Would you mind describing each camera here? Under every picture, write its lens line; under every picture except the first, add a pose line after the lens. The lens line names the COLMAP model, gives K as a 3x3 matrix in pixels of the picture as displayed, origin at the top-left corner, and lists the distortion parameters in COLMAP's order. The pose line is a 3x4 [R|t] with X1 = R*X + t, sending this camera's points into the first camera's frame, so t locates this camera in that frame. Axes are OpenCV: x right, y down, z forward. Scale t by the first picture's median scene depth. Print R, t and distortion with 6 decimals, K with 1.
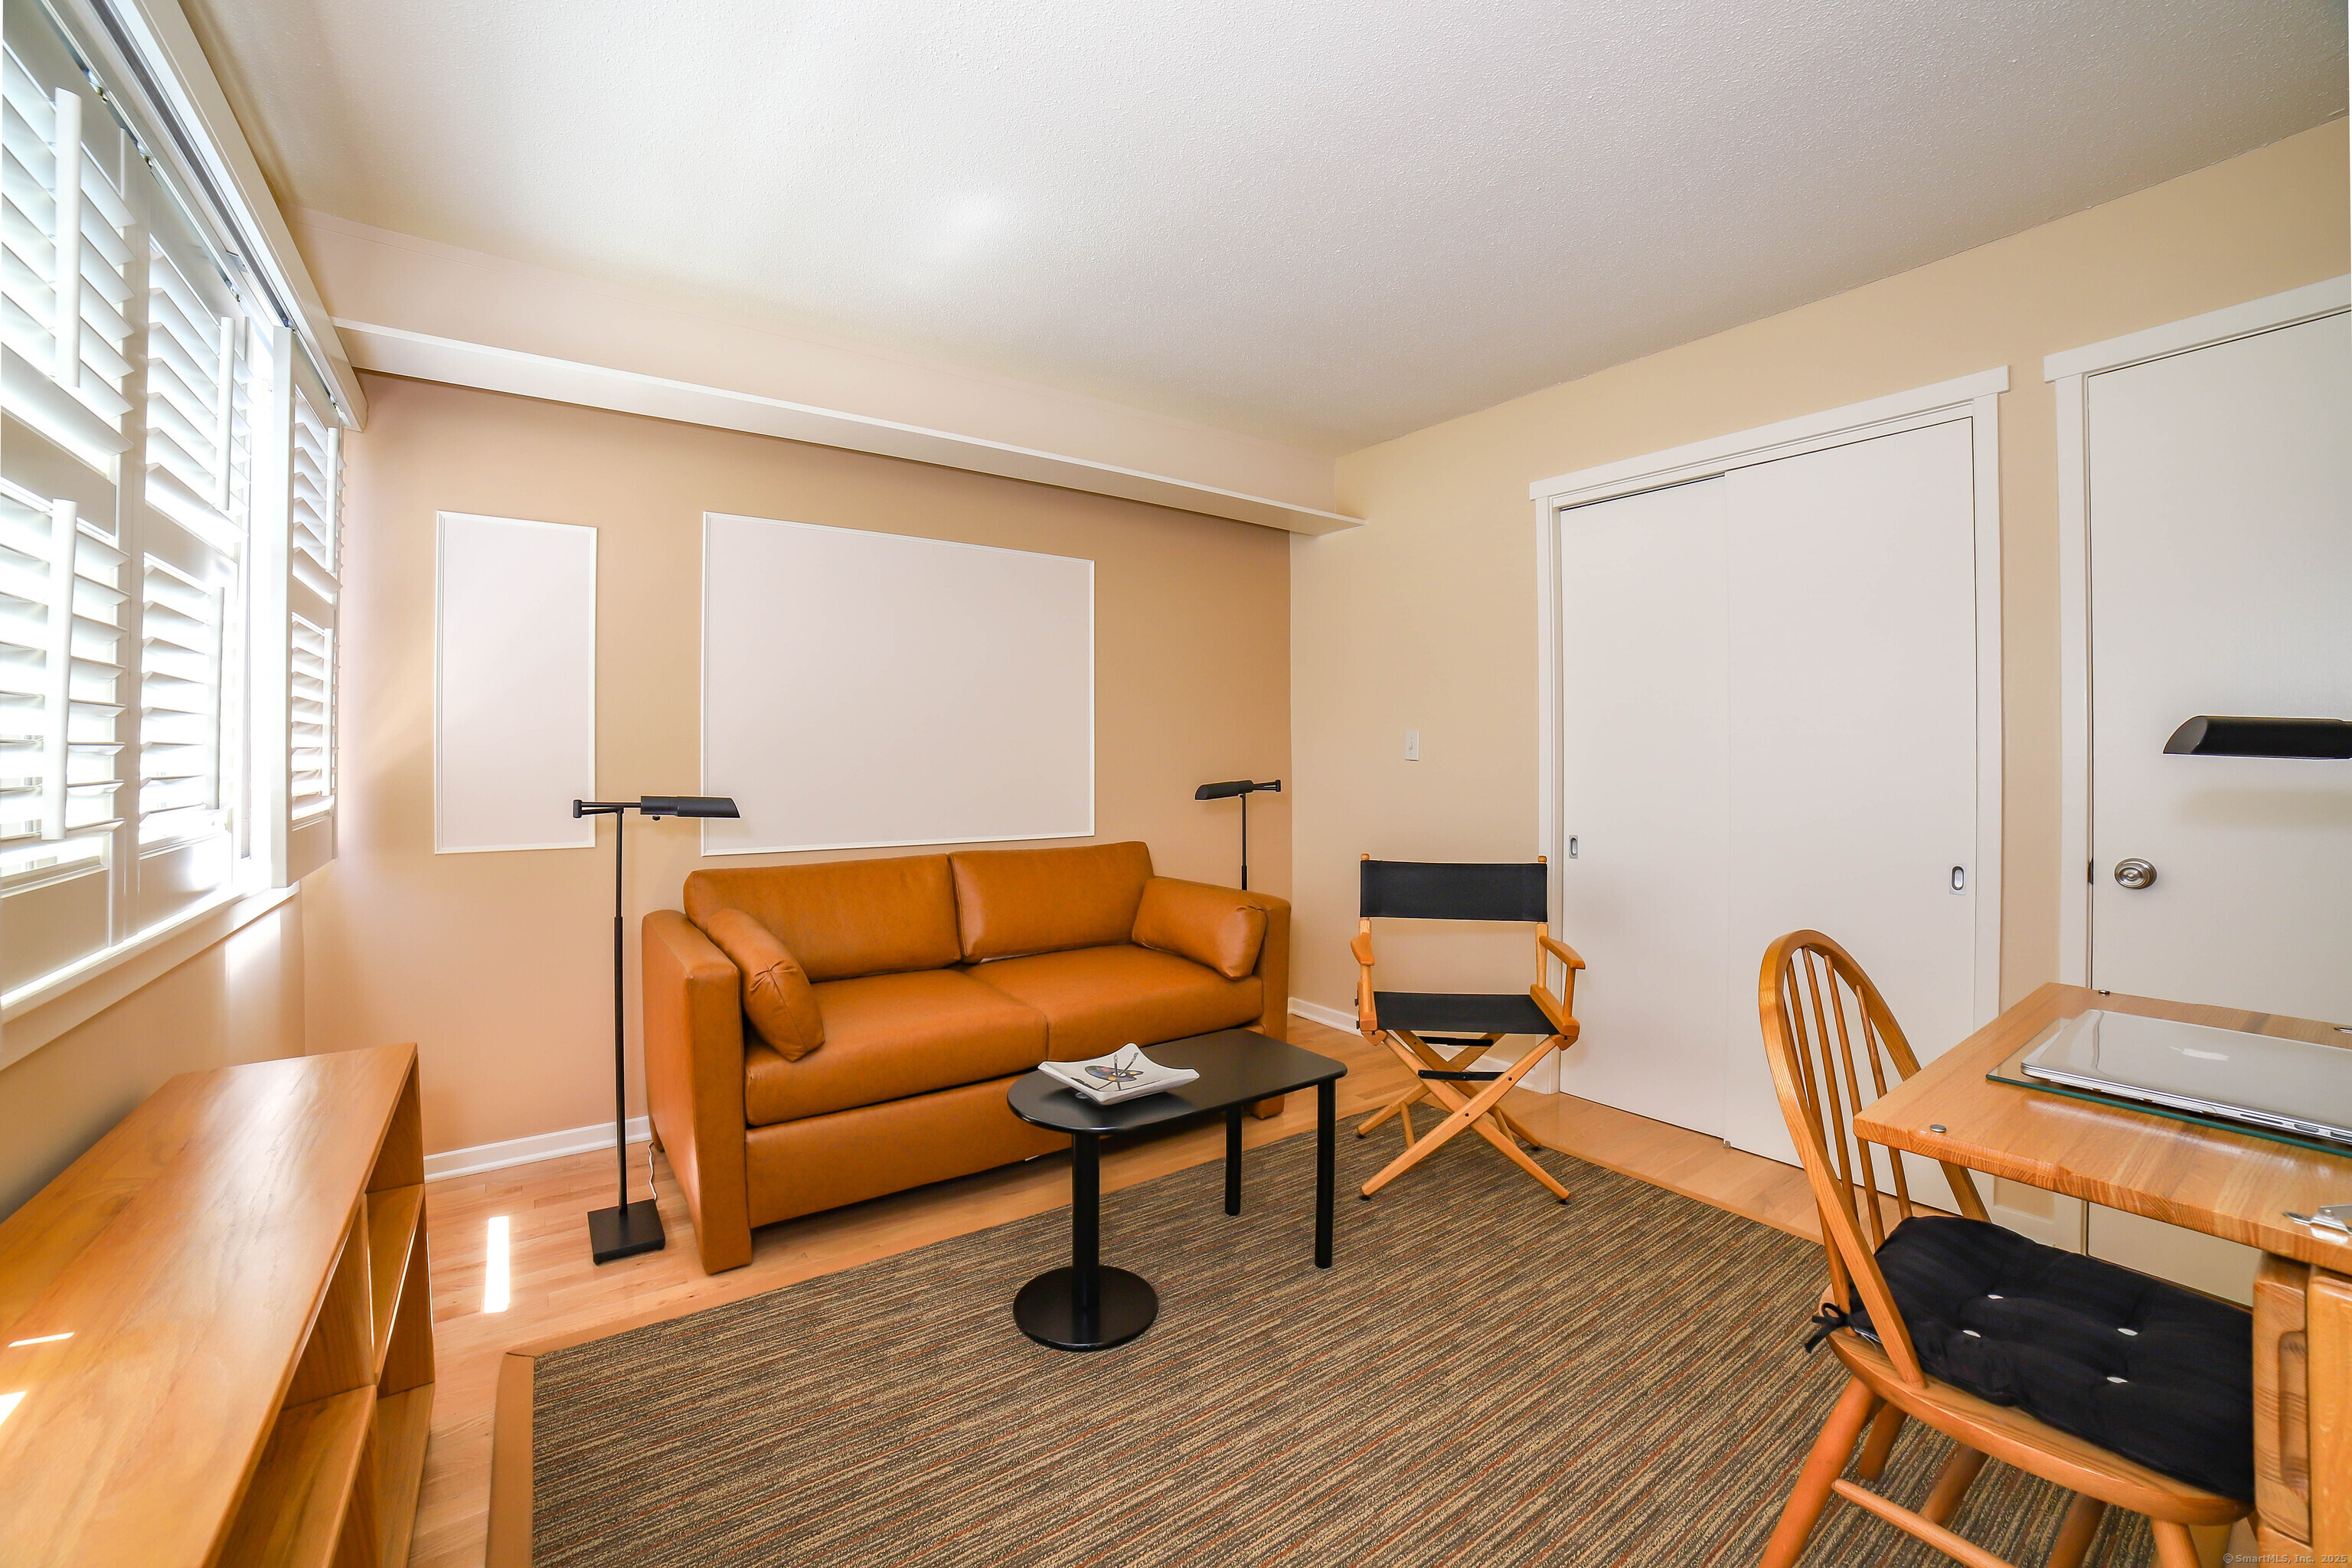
lens RADIAL K [[957.1, 0, 1168.8], [0, 957.1, 757.7], [0, 0, 1]] dist [-0.100962, 0.035134]
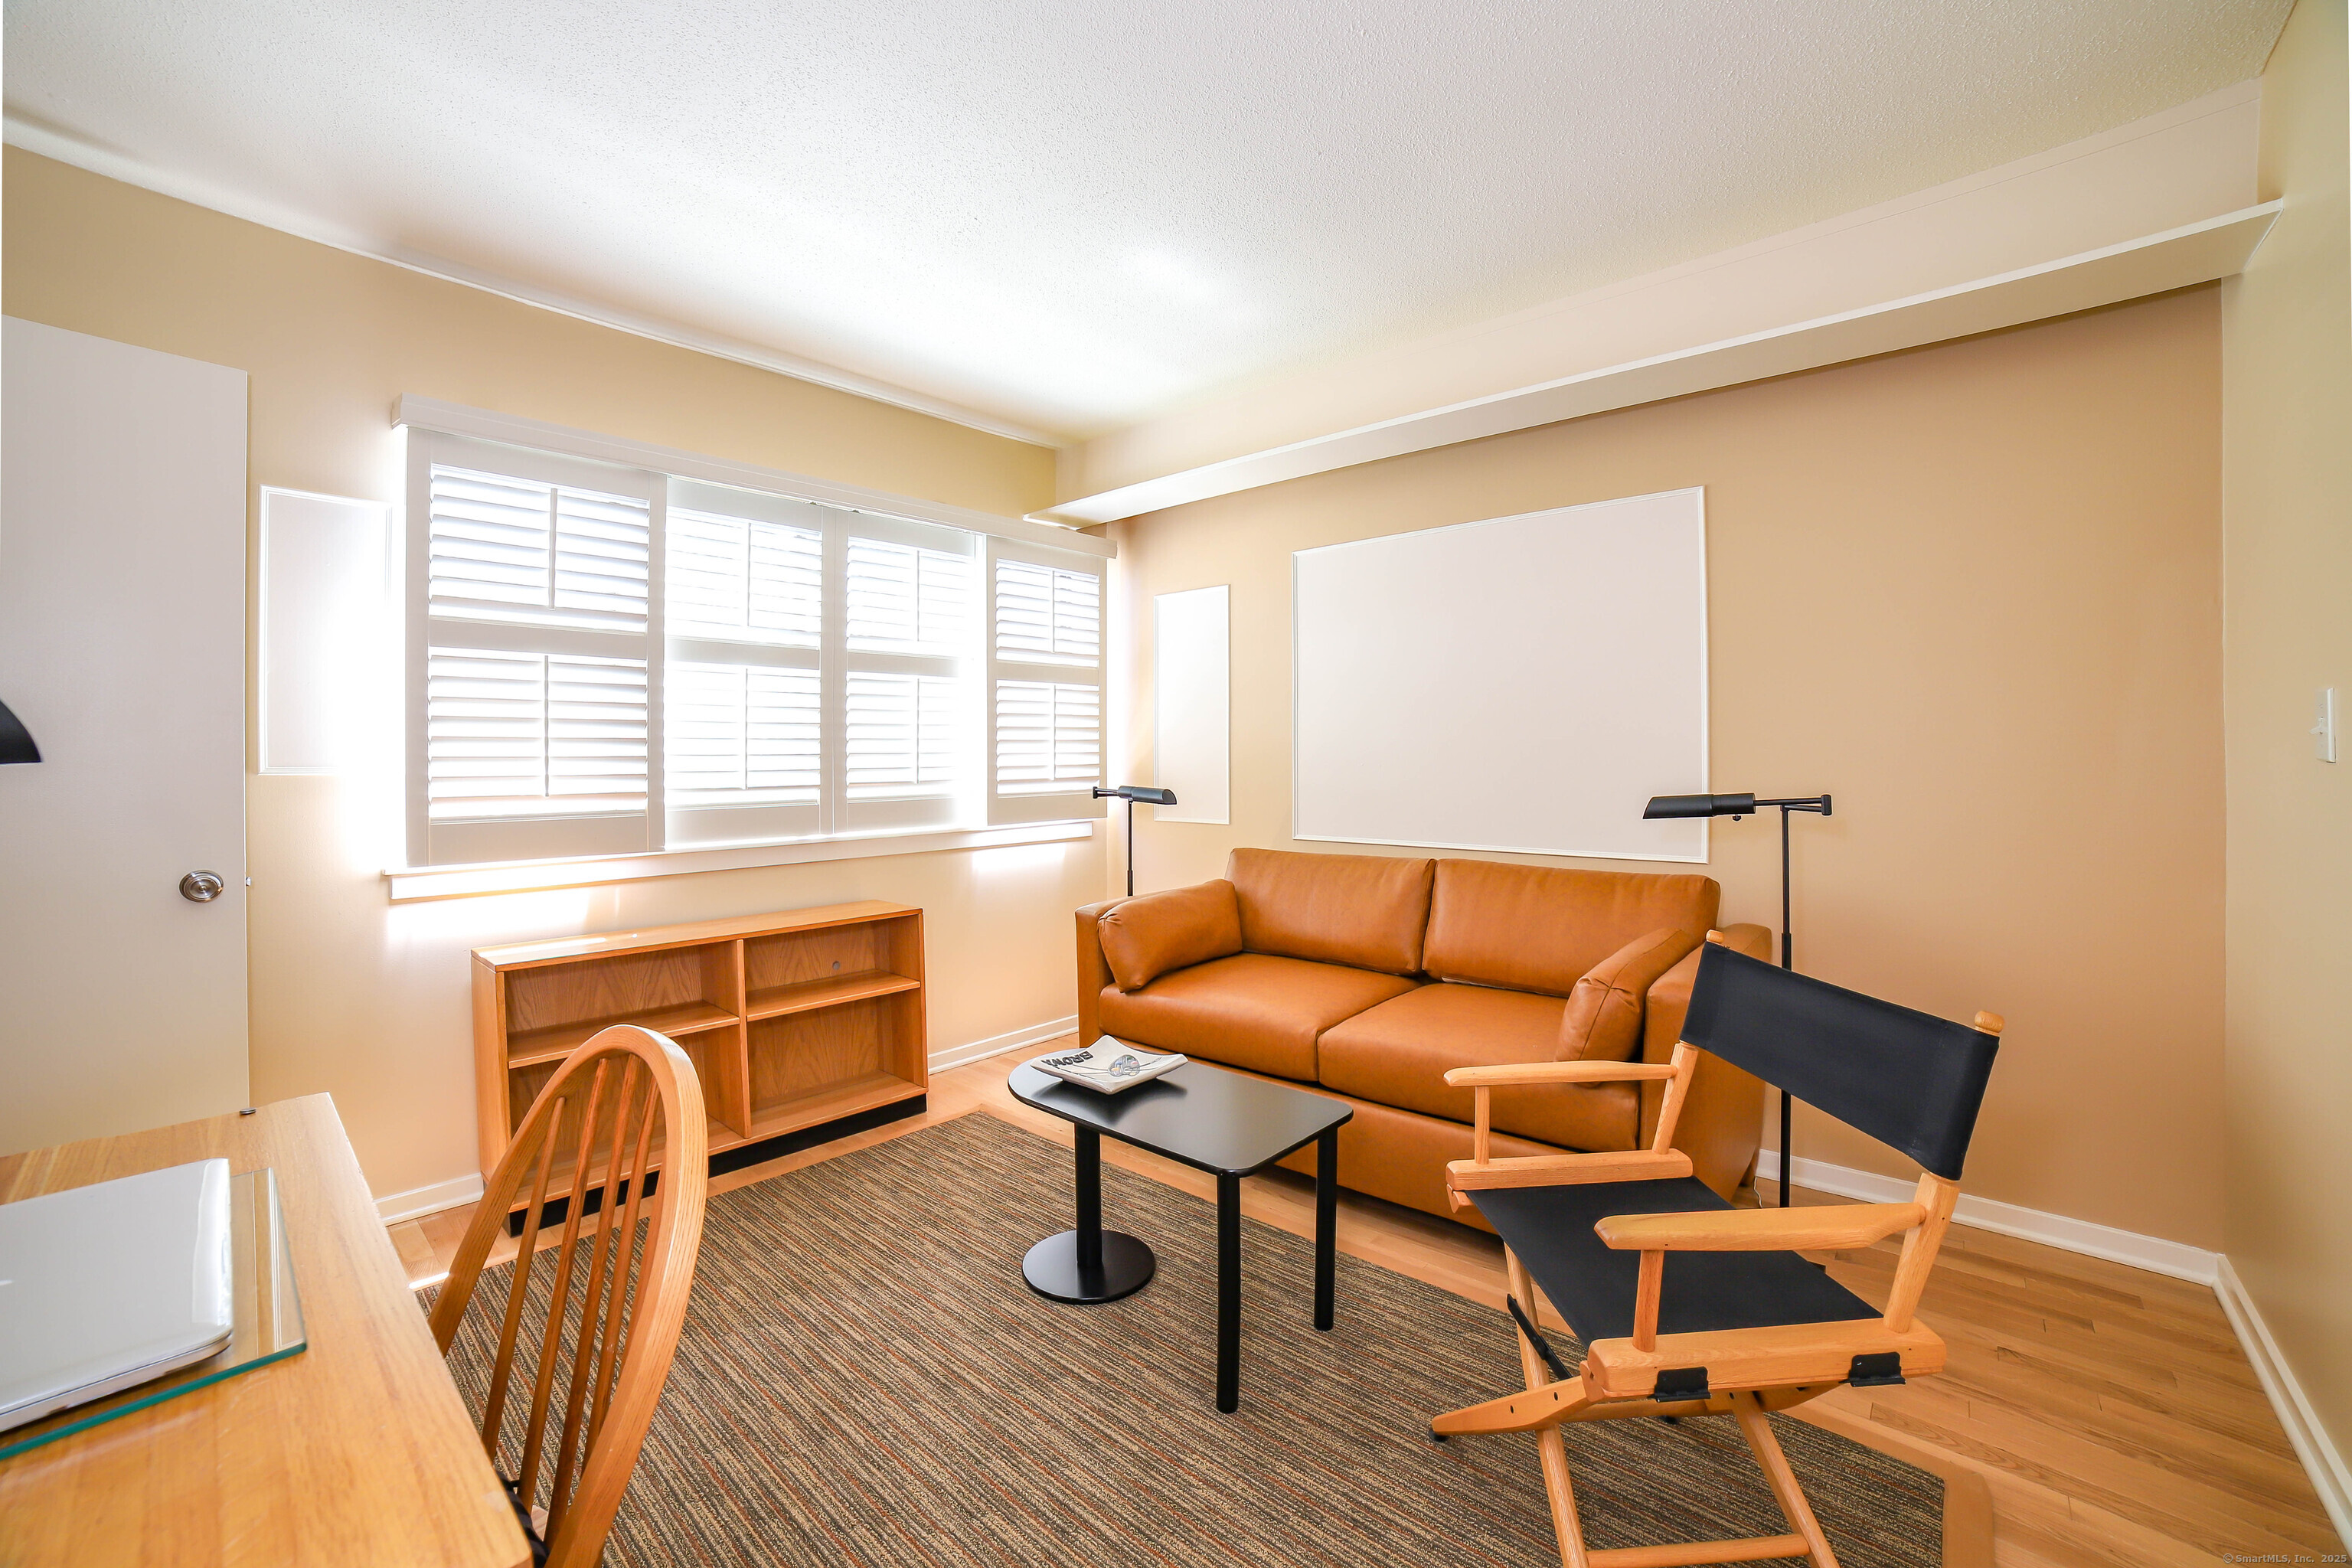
lens RADIAL K [[957.1, 0, 1168.8], [0, 957.1, 757.7], [0, 0, 1]] dist [-0.100962, 0.035134]
pose [[0.211849, -0.000379, -0.977302, 0.914544], [0.006022, 0.999981, 0.000918, -0.001993], [0.977284, -0.006080, 0.211848, 0.795662]]
